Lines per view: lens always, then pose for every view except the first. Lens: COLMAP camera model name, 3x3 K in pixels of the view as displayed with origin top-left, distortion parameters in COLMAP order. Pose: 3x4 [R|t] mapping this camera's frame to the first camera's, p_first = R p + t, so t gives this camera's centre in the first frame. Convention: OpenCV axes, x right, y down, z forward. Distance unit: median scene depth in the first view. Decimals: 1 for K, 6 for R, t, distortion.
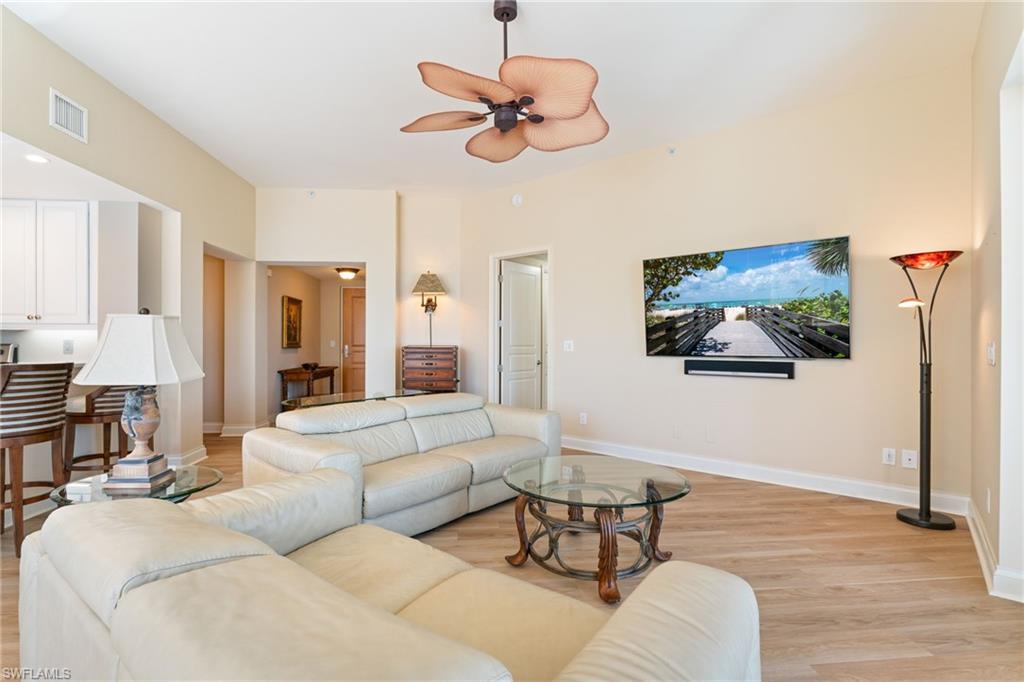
lens RADIAL K [[475.8, 0, 504.7], [0, 475.8, 342.4], [0, 0, 1]] dist [-0.000847, 0.000031]
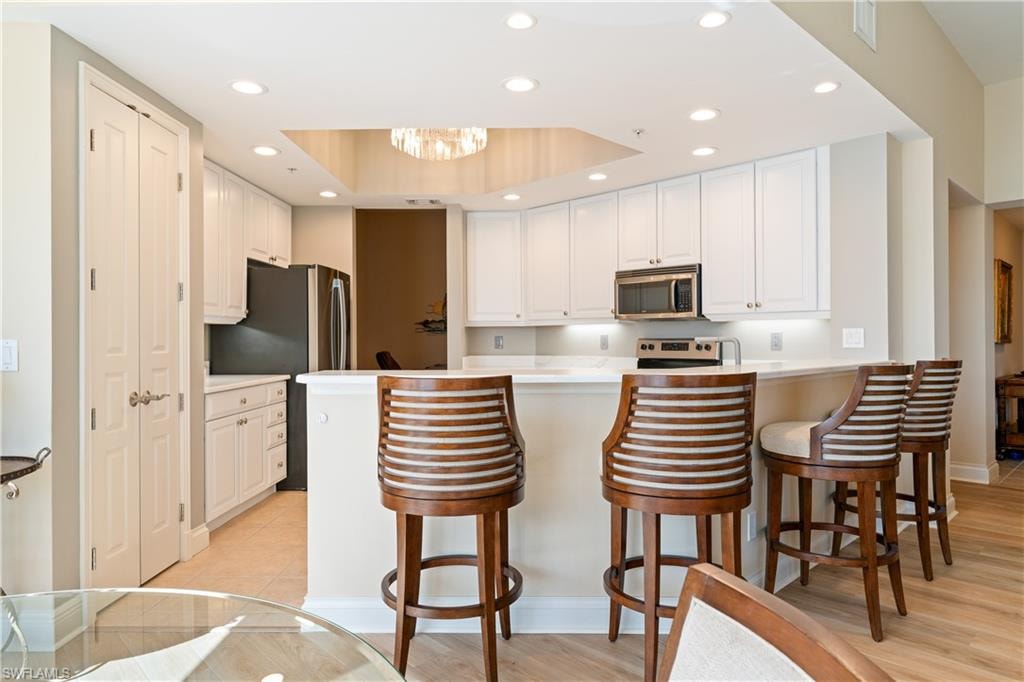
lens RADIAL K [[621.3, 0, 512.0], [0, 621.3, 341.0], [0, 0, 1]] dist [-0.000338, -0.000093]
pose [[0.627337, -0.002358, -0.778745, -0.477204], [0.007648, 0.999966, 0.003132, 0.002679], [0.778711, -0.007920, 0.627333, 0.005107]]
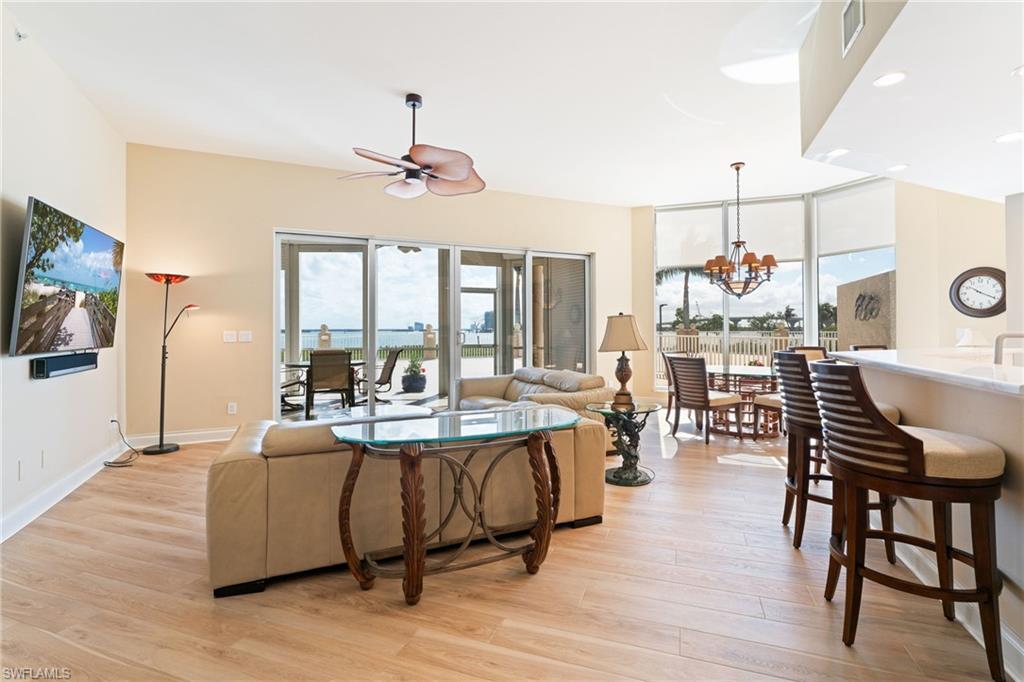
lens RADIAL K [[466.6, 0, 513.1], [0, 466.6, 327.7], [0, 0, 1]] dist [-0.000845, -0.000091]
pose [[-0.910792, 0.002065, 0.412861, -0.653625], [0.002207, 0.999998, -0.000133, -0.008588], [-0.412860, 0.000790, -0.910794, 1.661214]]
